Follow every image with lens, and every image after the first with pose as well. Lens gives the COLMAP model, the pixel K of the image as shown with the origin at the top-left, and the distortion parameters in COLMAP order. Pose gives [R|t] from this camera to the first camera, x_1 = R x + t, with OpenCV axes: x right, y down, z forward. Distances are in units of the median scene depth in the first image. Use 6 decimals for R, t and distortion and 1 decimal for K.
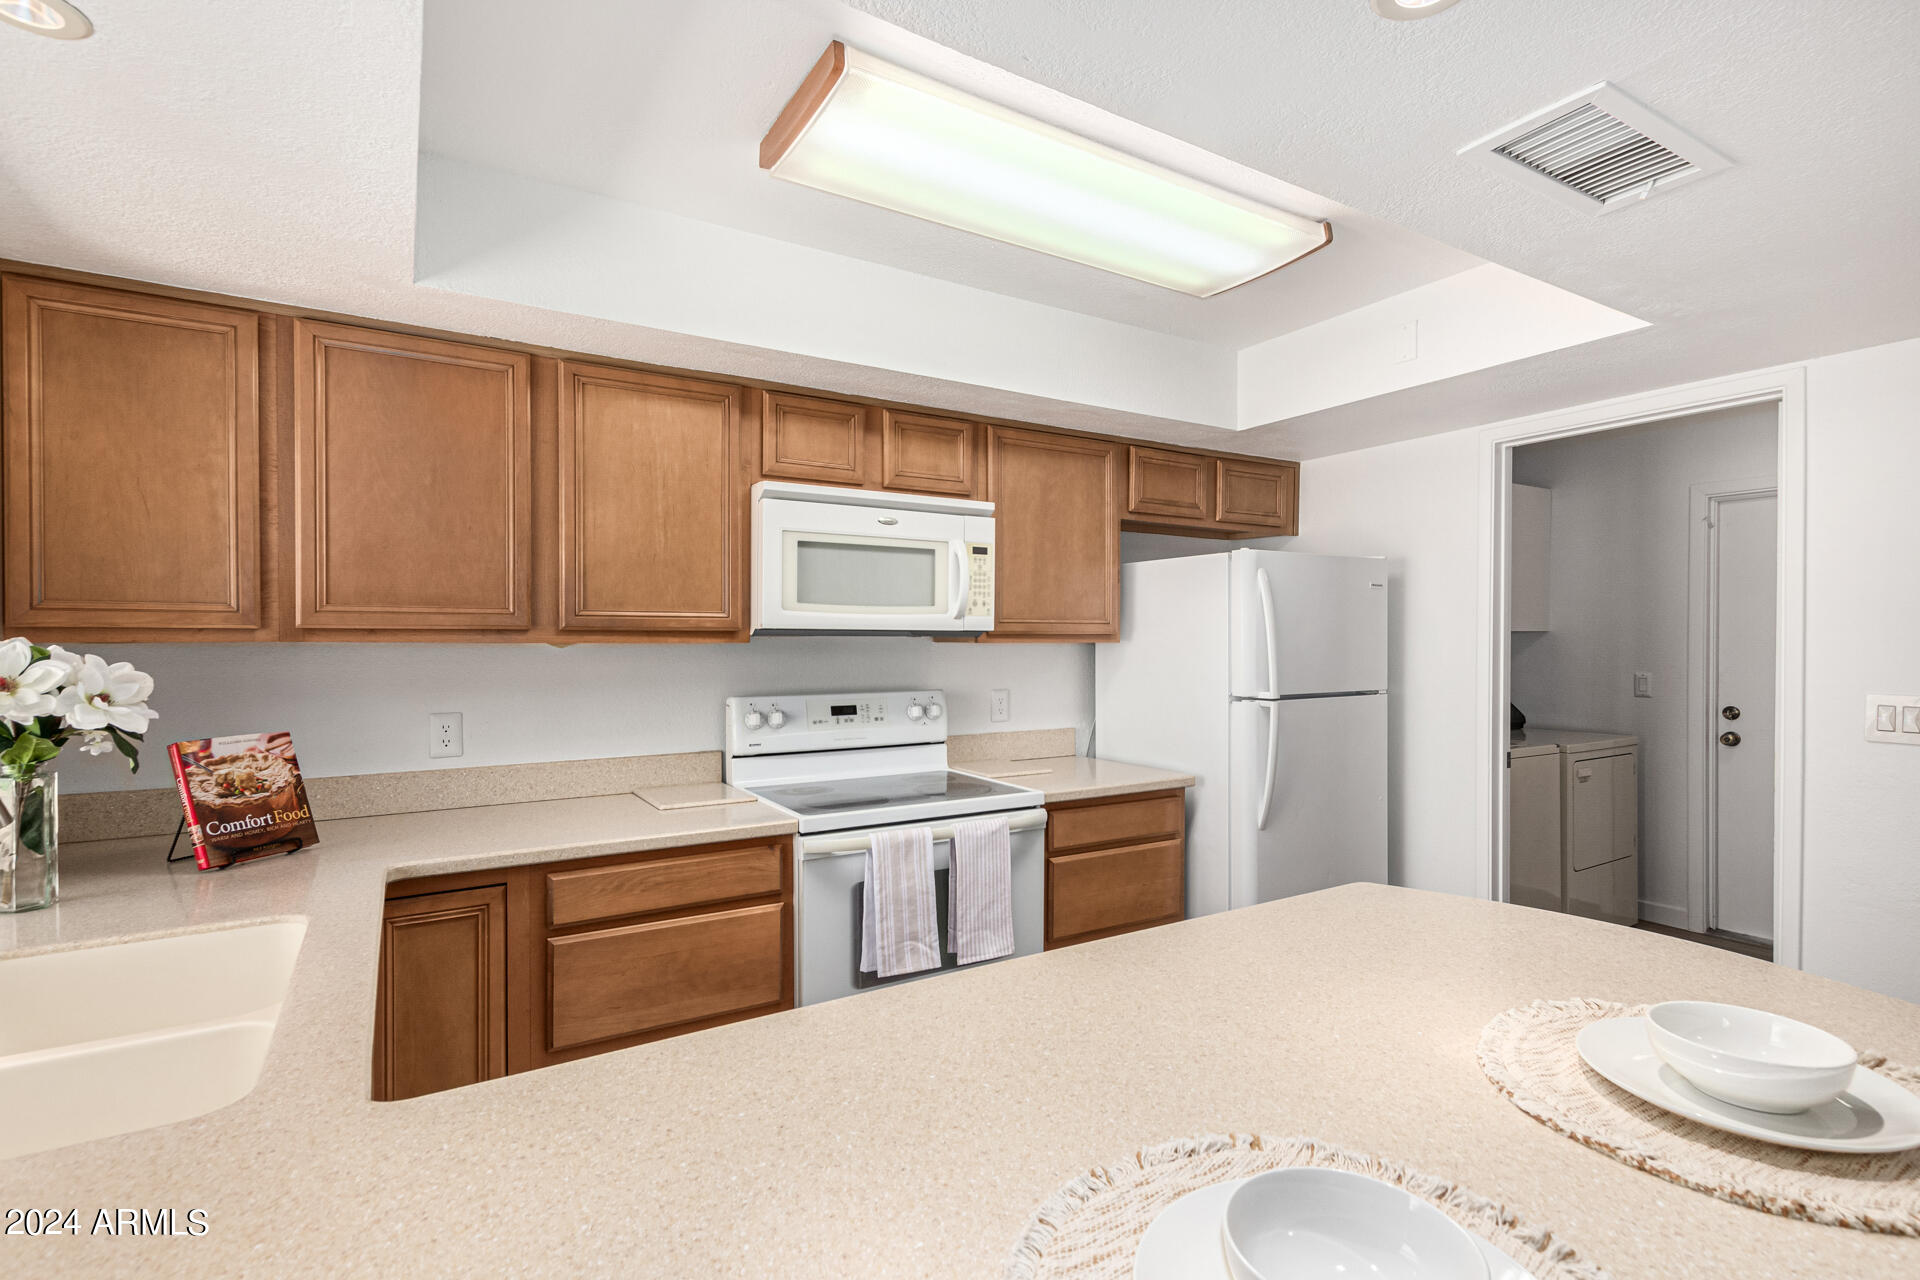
lens RADIAL K [[901.9, 0, 959.4], [0, 901.9, 649.7], [0, 0, 1]] dist [0.003507, -0.000045]
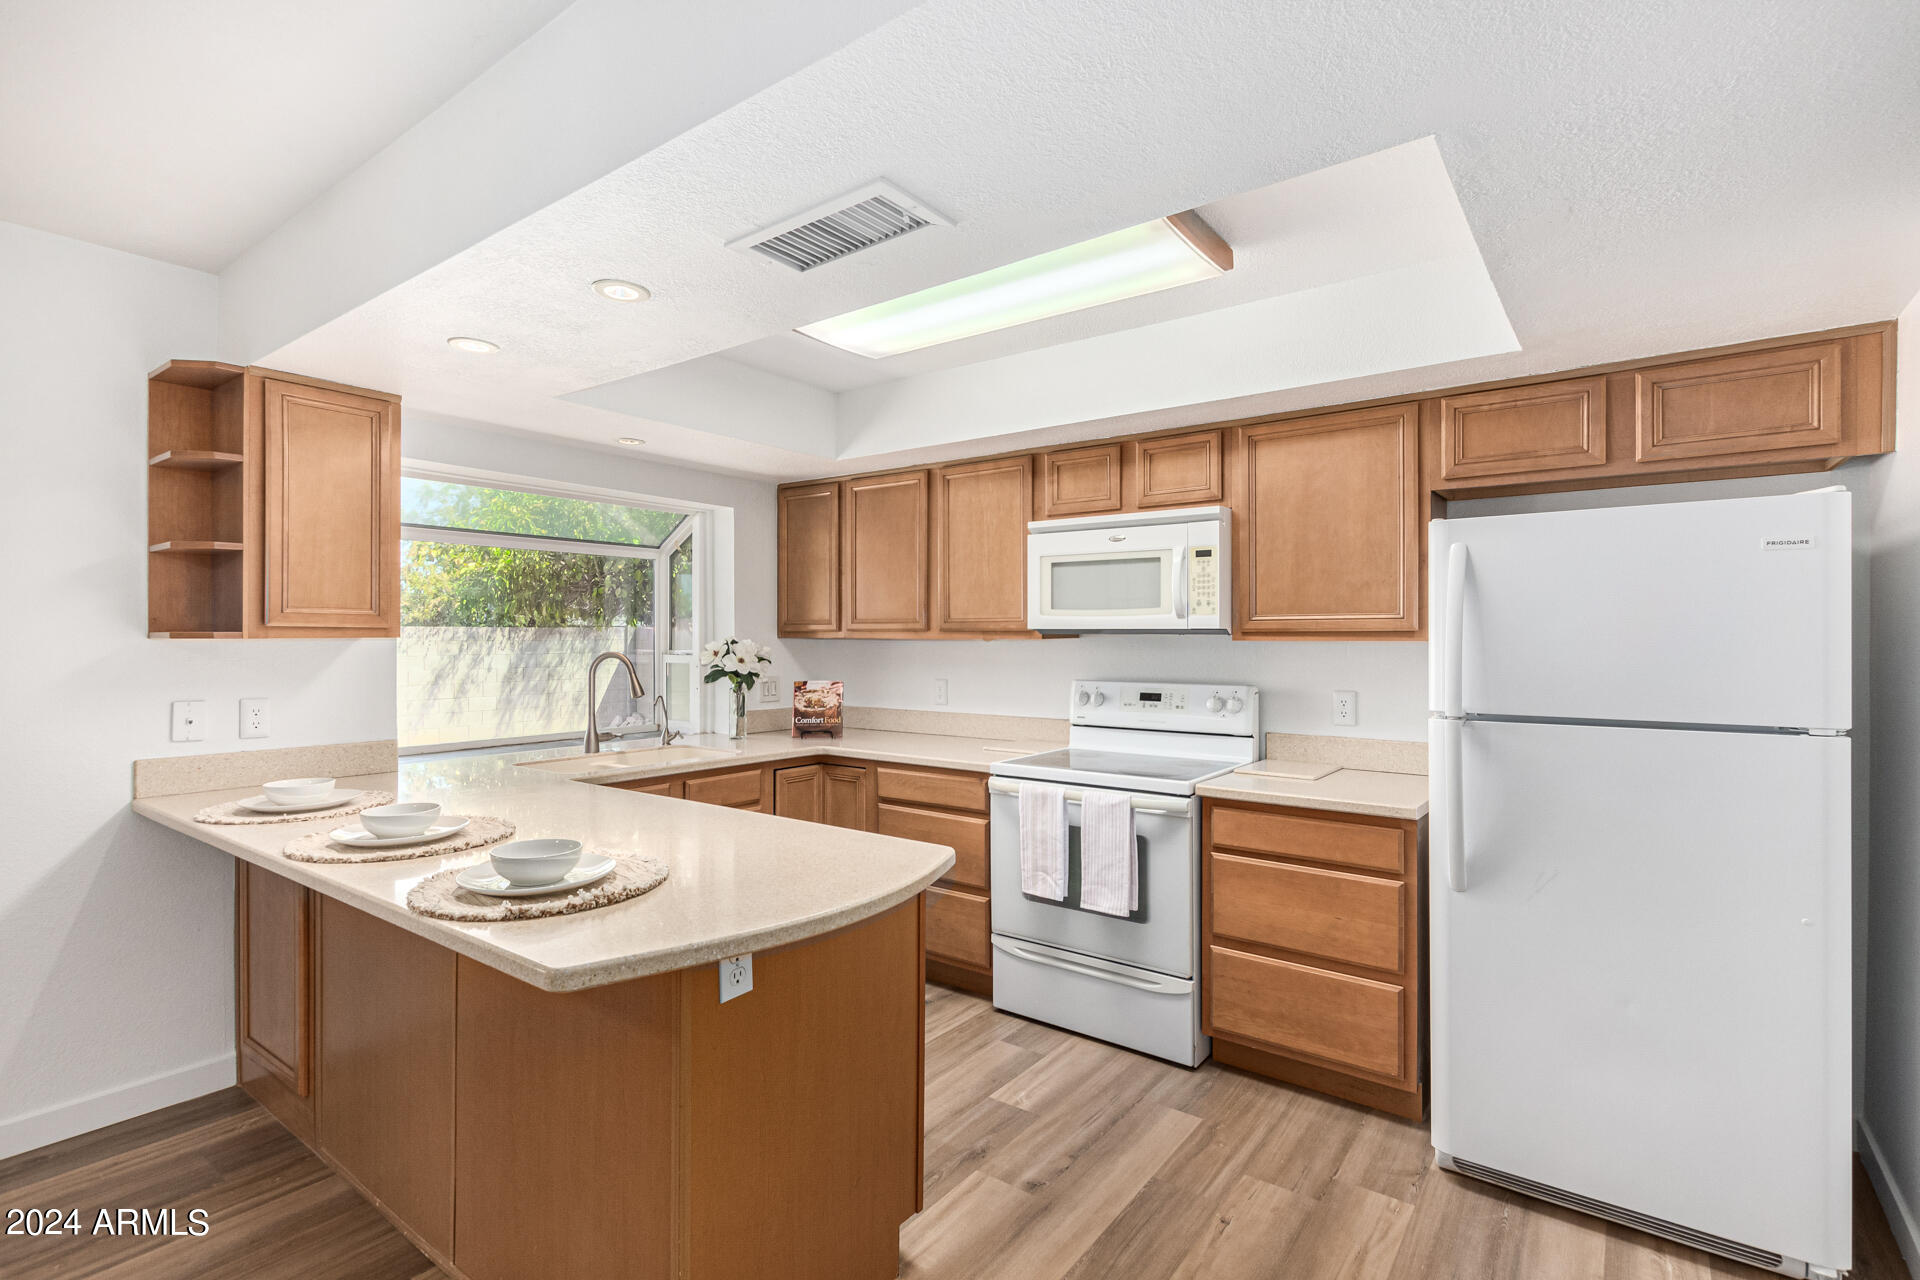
lens RADIAL K [[901.9, 0, 960.1], [0, 901.9, 634.7], [0, 0, 1]] dist [0.003507, -0.000045]
pose [[0.365496, 0.000308, -0.930813, 0.937944], [-0.007971, 0.999964, -0.002799, -0.009285], [0.930779, 0.008443, 0.365486, 0.358201]]
